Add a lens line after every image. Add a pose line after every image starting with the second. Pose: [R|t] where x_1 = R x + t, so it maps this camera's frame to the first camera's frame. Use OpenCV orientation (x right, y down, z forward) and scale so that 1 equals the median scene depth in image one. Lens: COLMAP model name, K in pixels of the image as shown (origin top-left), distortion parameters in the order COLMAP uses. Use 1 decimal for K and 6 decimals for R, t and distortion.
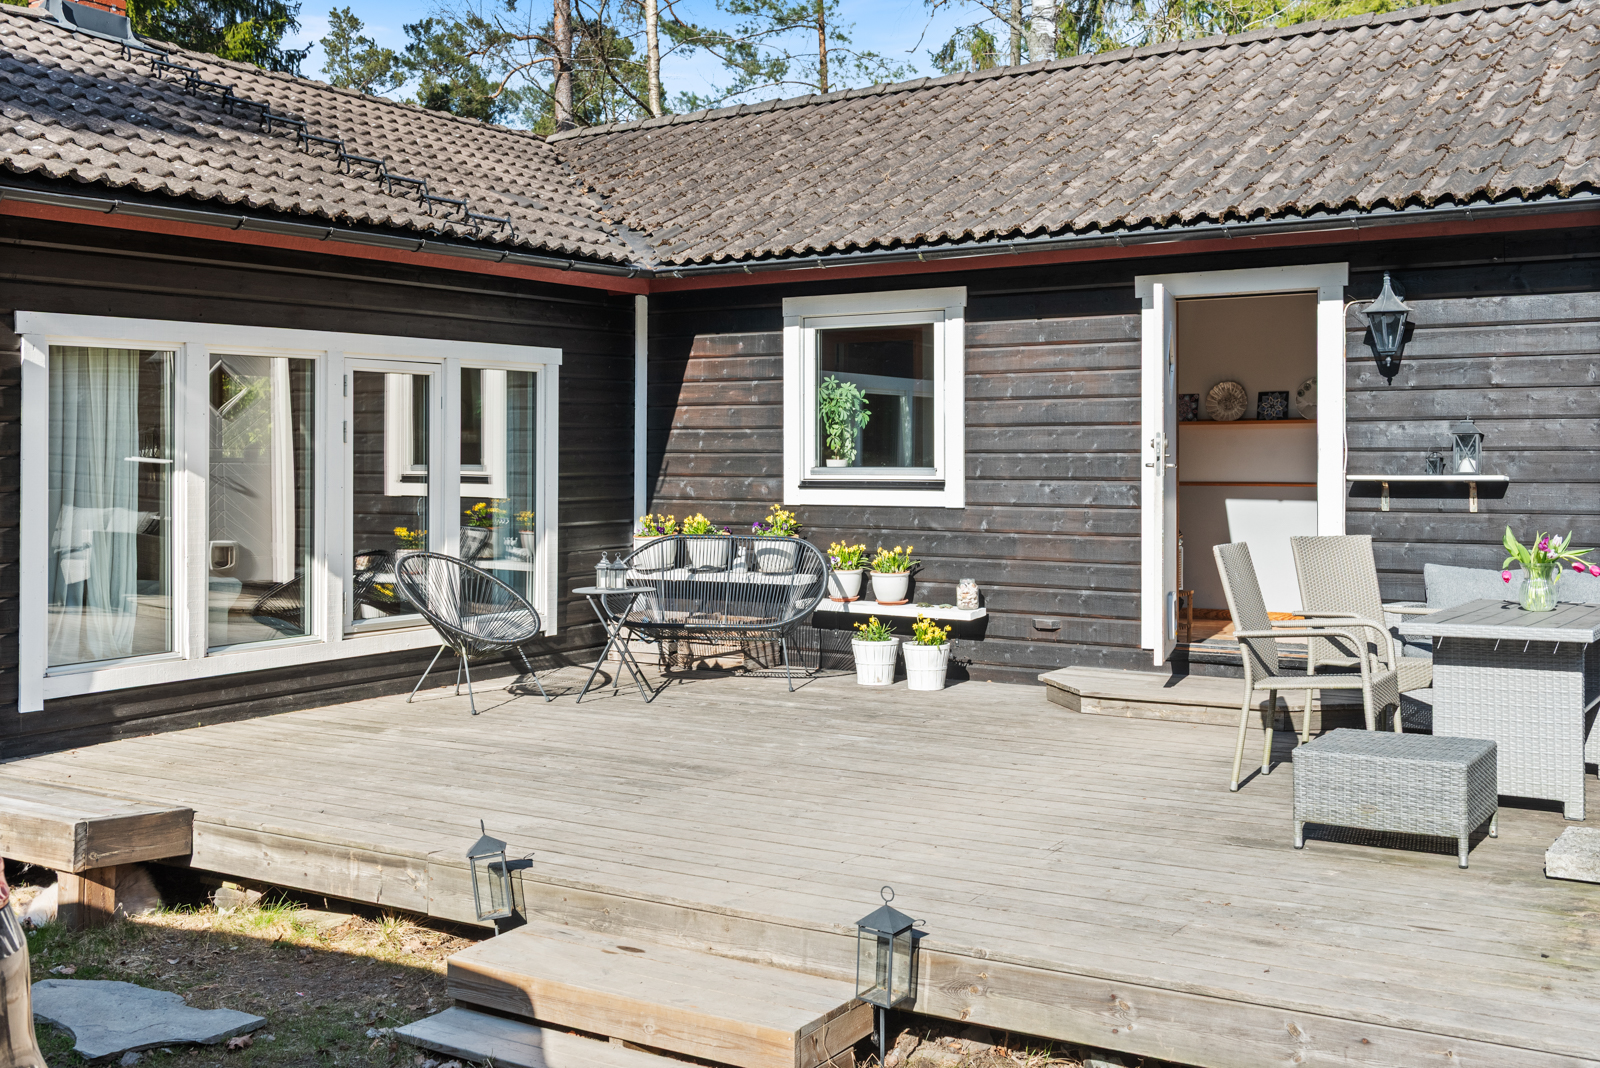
lens RADIAL K [[1674.6, 0, 808.2], [0, 1674.6, 466.7], [0, 0, 1]] dist [-0.011116, 0.000000]
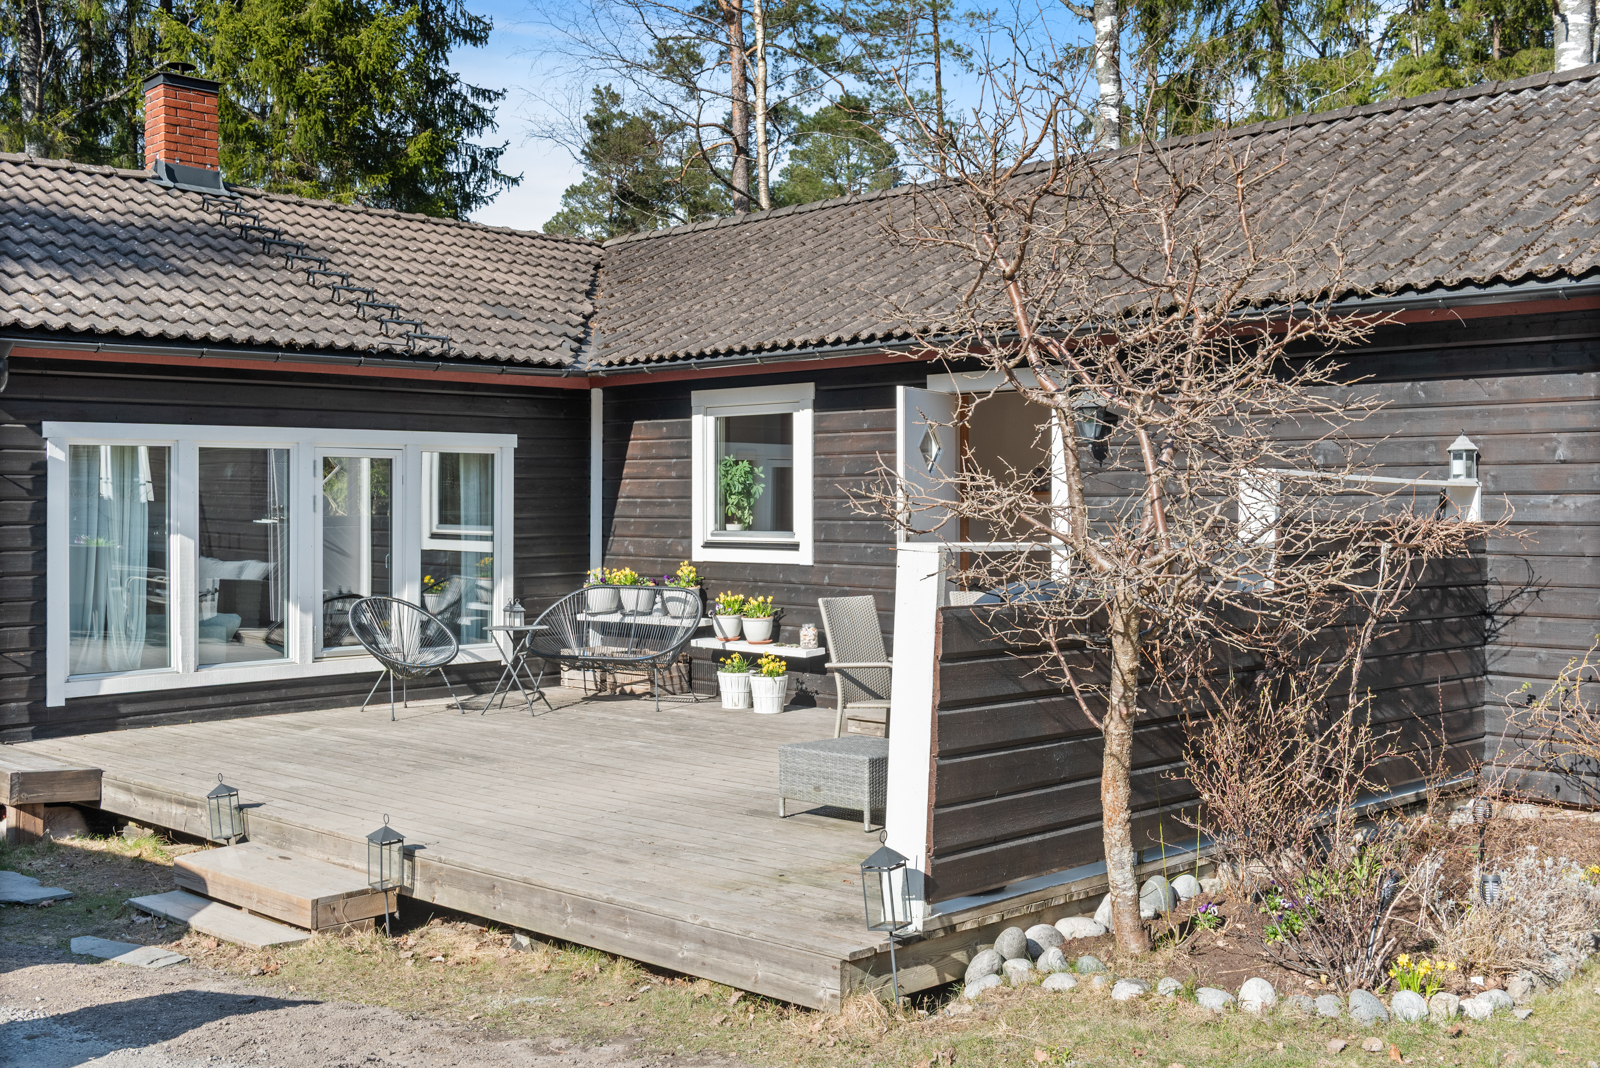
lens RADIAL K [[1674.6, 0, 782.6], [0, 1674.6, 539.9], [0, 0, 1]] dist [-0.011116, 0.000000]
pose [[0.980782, 0.005329, -0.195033, 0.306298], [-0.002358, 0.999878, 0.015462, -0.012518], [0.195092, -0.014704, 0.980675, -0.193624]]
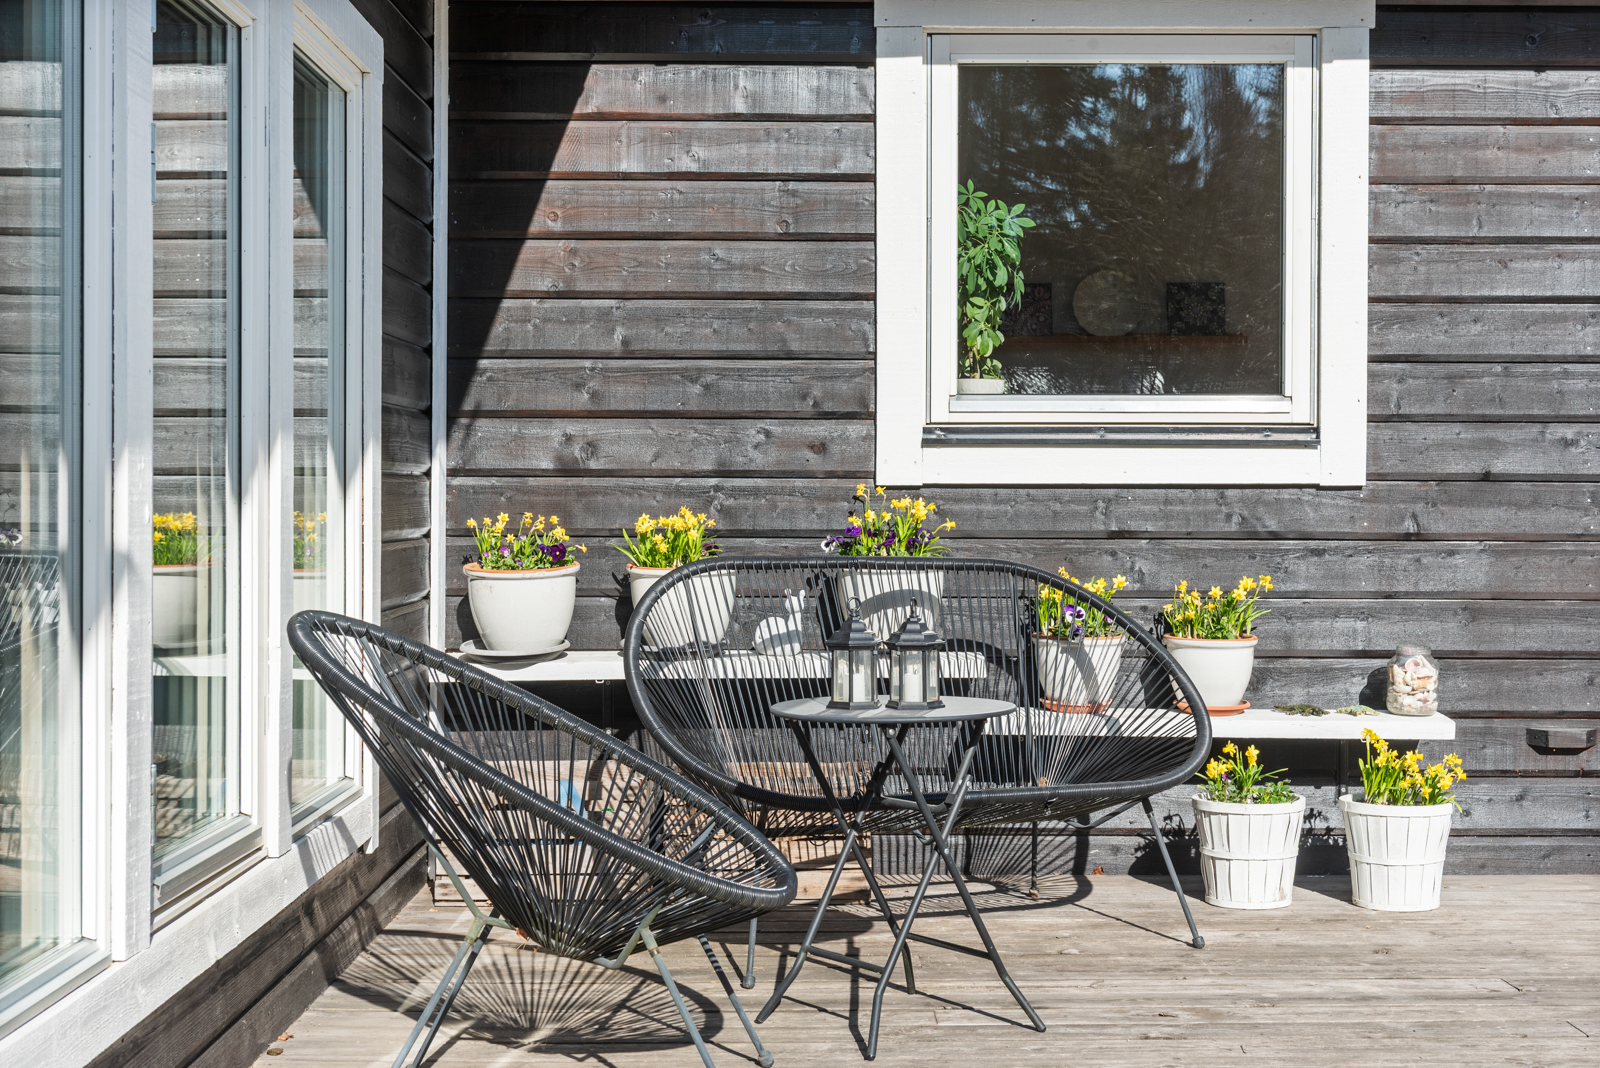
lens RADIAL K [[2256.3, 0, 789.9], [0, 2256.3, 541.1], [0, 0, 1]] dist [-0.019462, 0.000000]
pose [[0.833941, -0.009472, 0.551772, -0.360663], [-0.000605, 0.999836, 0.018078, 0.028161], [-0.551853, -0.015410, 0.833799, 0.582960]]
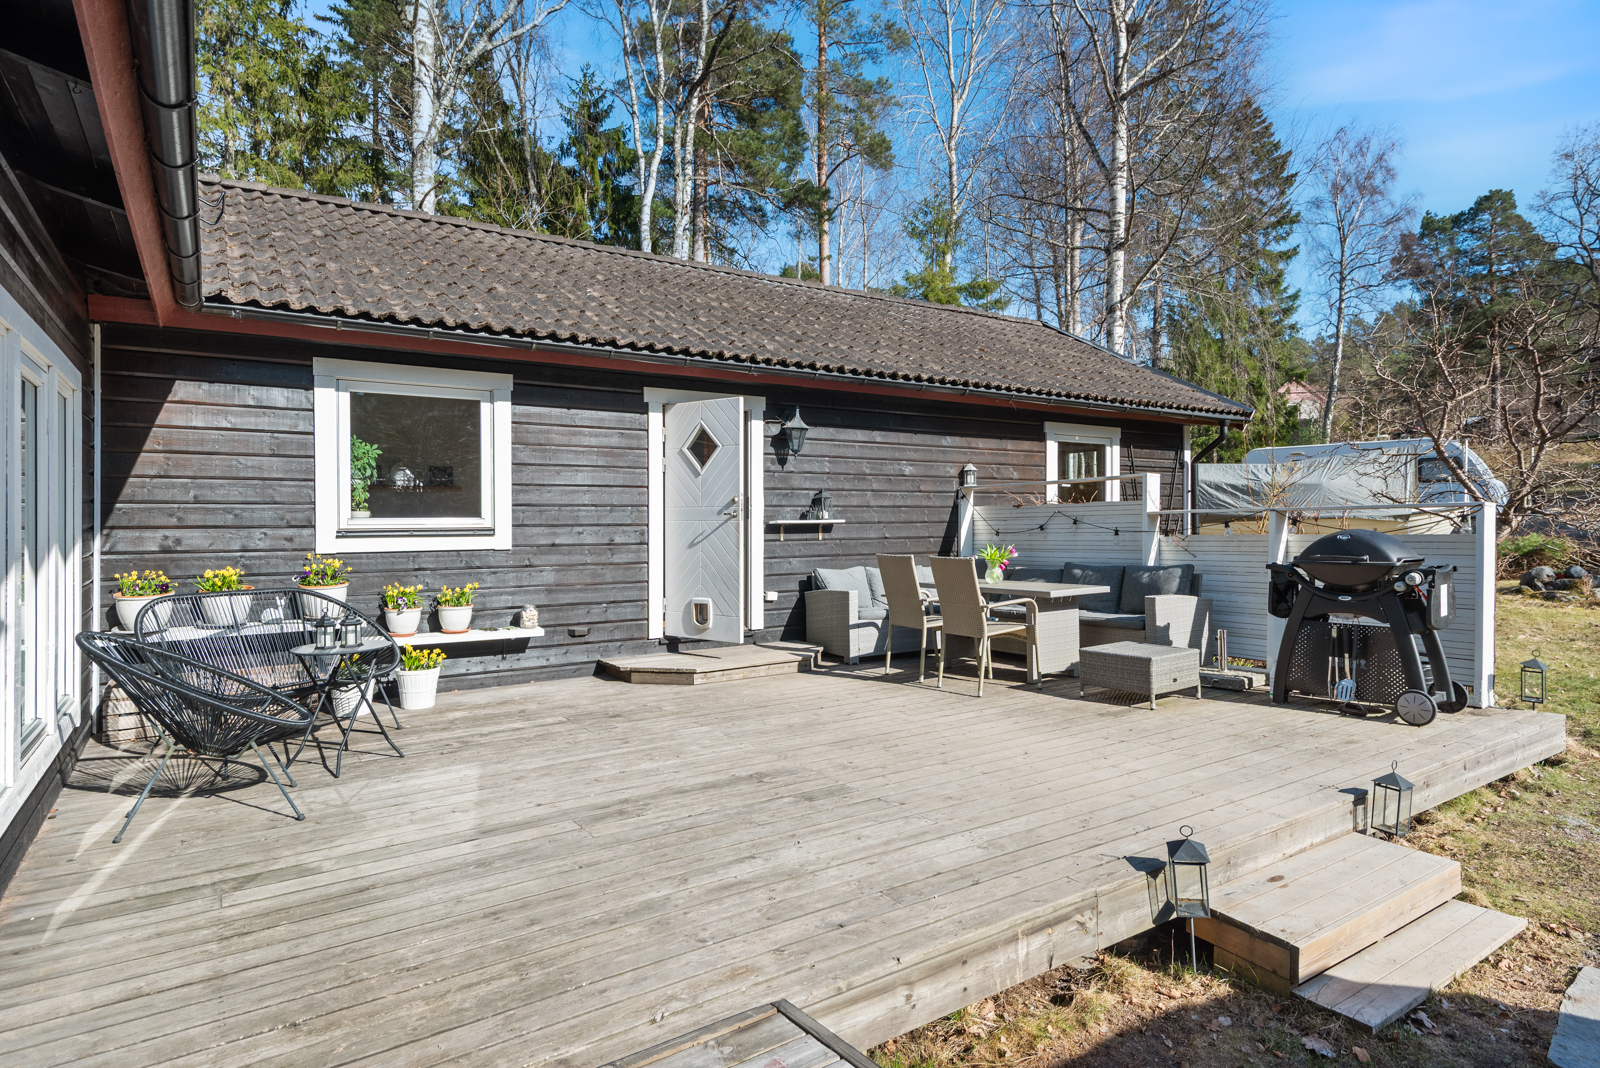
lens RADIAL K [[884.0, 0, 809.1], [0, 884.0, 521.6], [0, 0, 1]] dist [0.021691, -0.011086]
pose [[0.381930, -0.005127, 0.924177, -0.440470], [0.005895, 0.999978, 0.003111, 0.002748], [-0.924173, 0.004260, 0.381952, 0.529641]]
